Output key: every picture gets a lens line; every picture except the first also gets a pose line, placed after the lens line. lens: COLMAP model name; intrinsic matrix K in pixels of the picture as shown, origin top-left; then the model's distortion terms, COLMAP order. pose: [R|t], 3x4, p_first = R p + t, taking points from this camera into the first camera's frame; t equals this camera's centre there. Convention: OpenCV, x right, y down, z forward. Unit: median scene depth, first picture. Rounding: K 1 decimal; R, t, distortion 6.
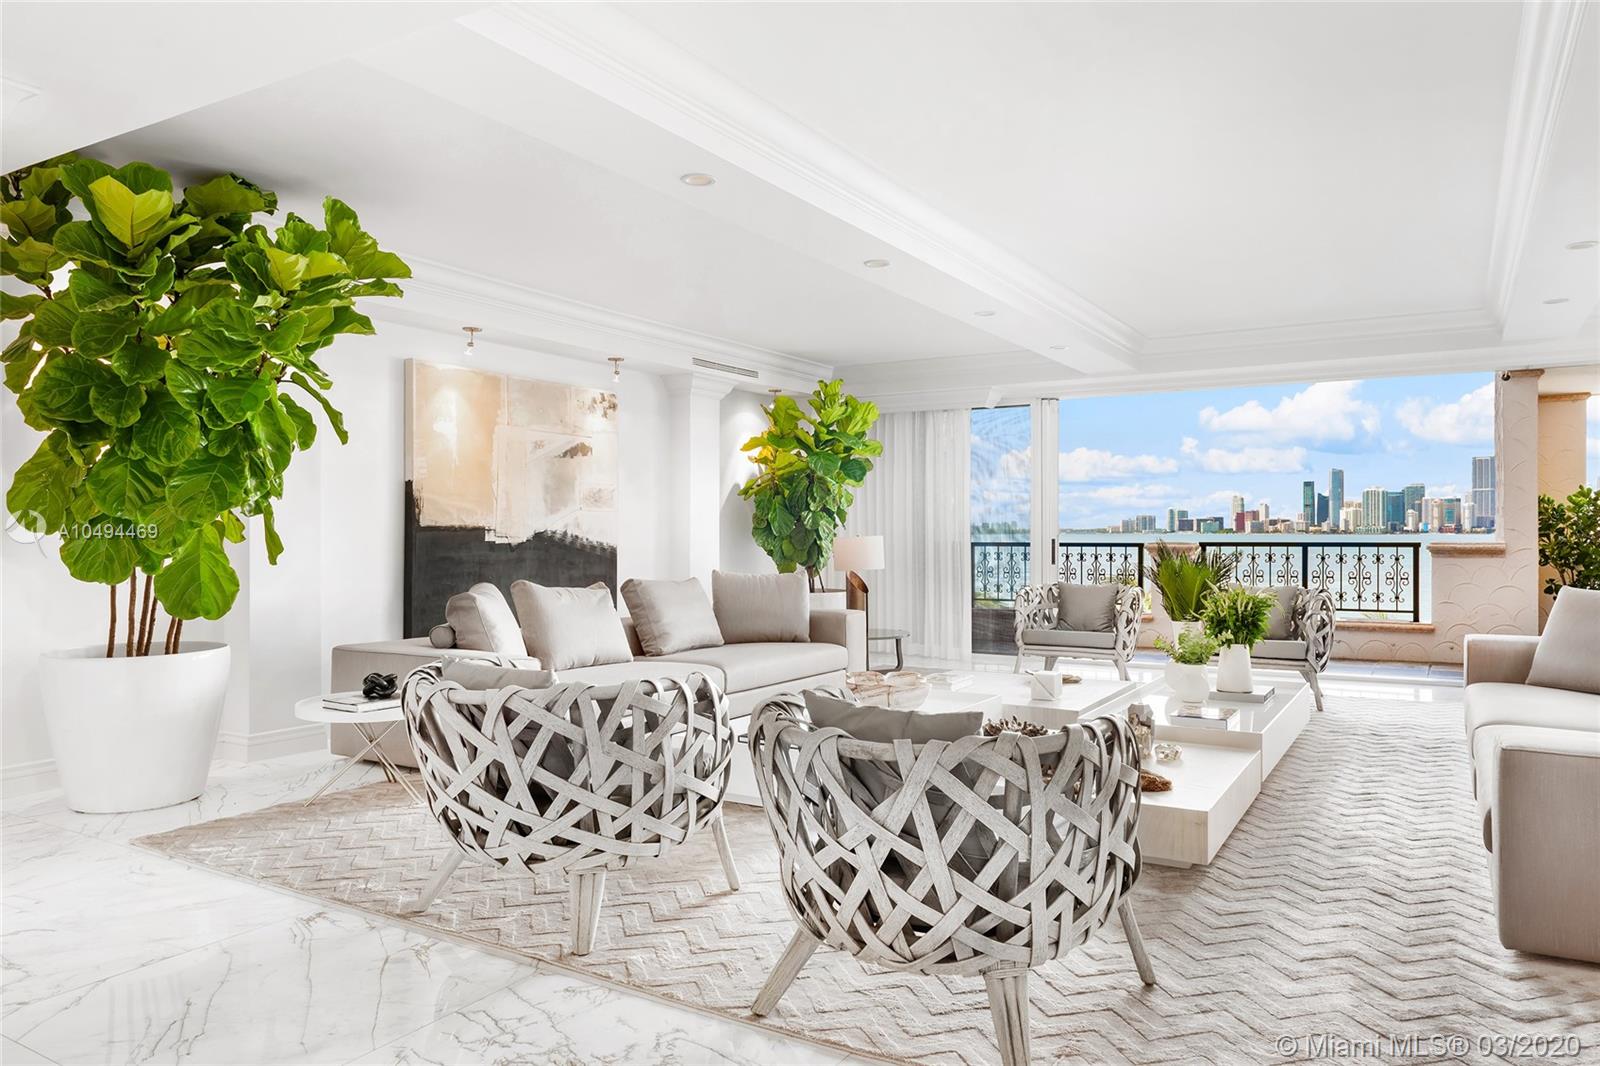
lens RADIAL K [[1097.7, 0, 800.0], [0, 1097.7, 533.0], [0, 0, 1]] dist [0.000125, 0.003806]
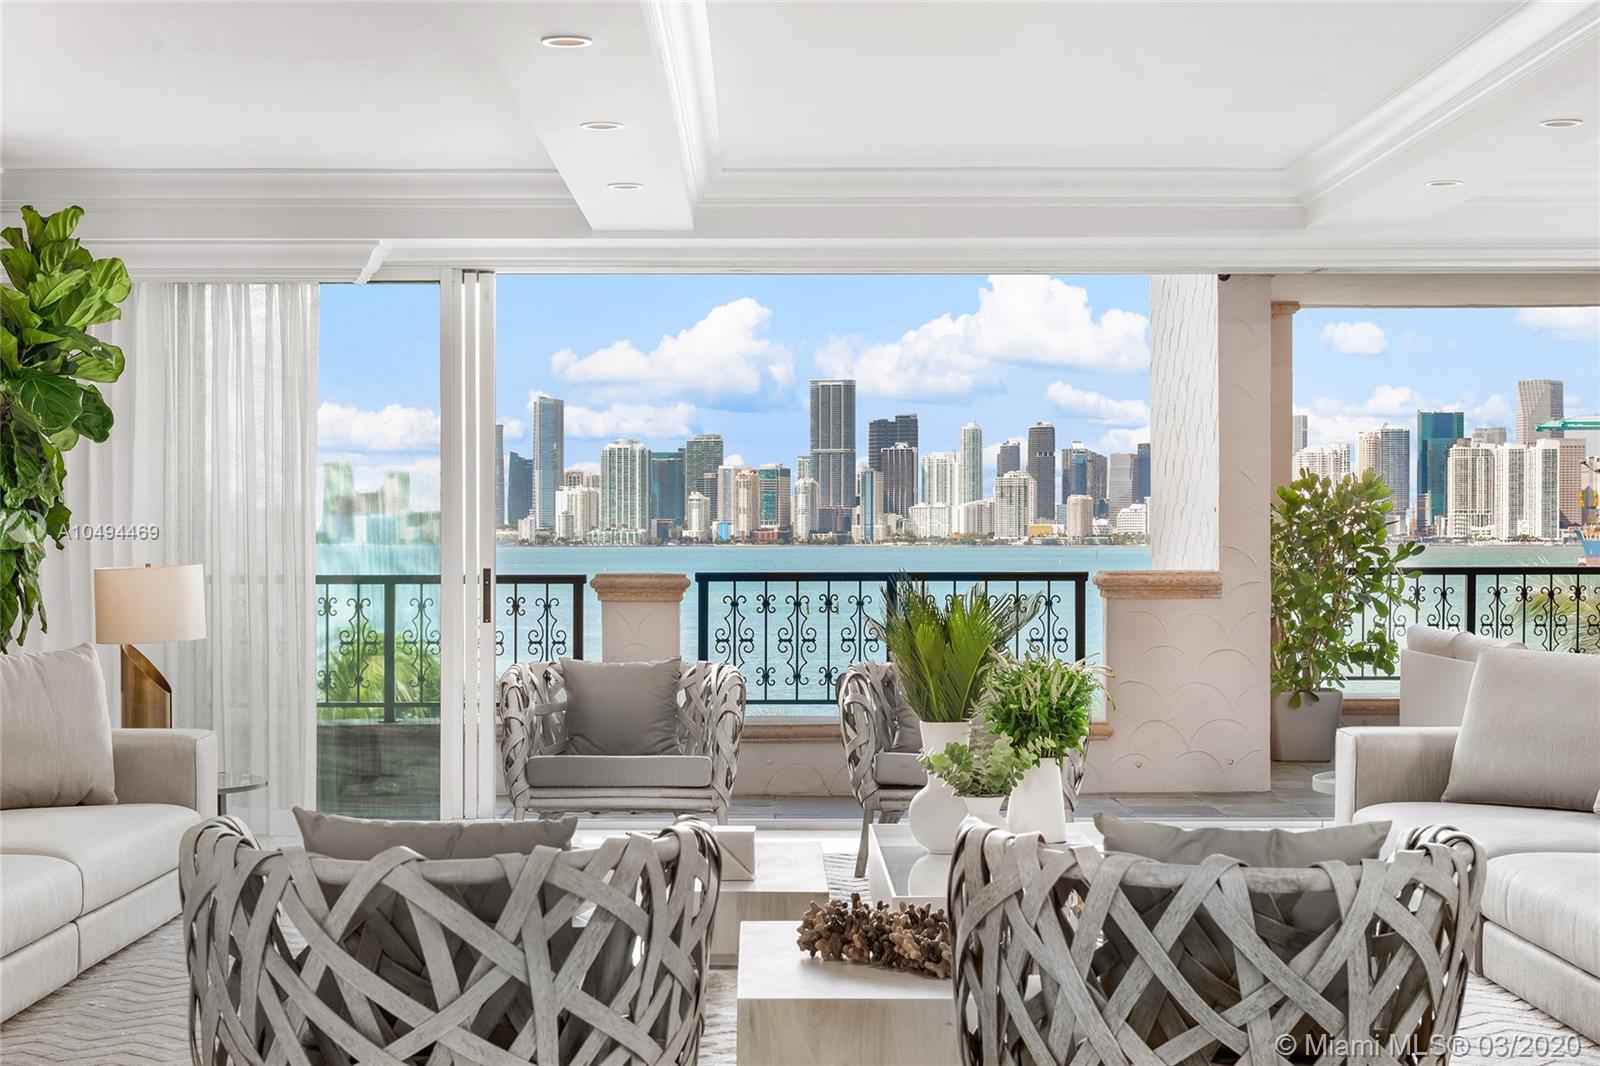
lens RADIAL K [[2828.7, 0, 800.0], [0, 2828.7, 533.0], [0, 0, 1]] dist [-0.055023, -0.110620]
pose [[0.852384, 0.000681, 0.522916, -0.360827], [0.001583, 0.999991, -0.003883, -0.005379], [-0.522914, 0.004137, 0.852375, -0.119116]]
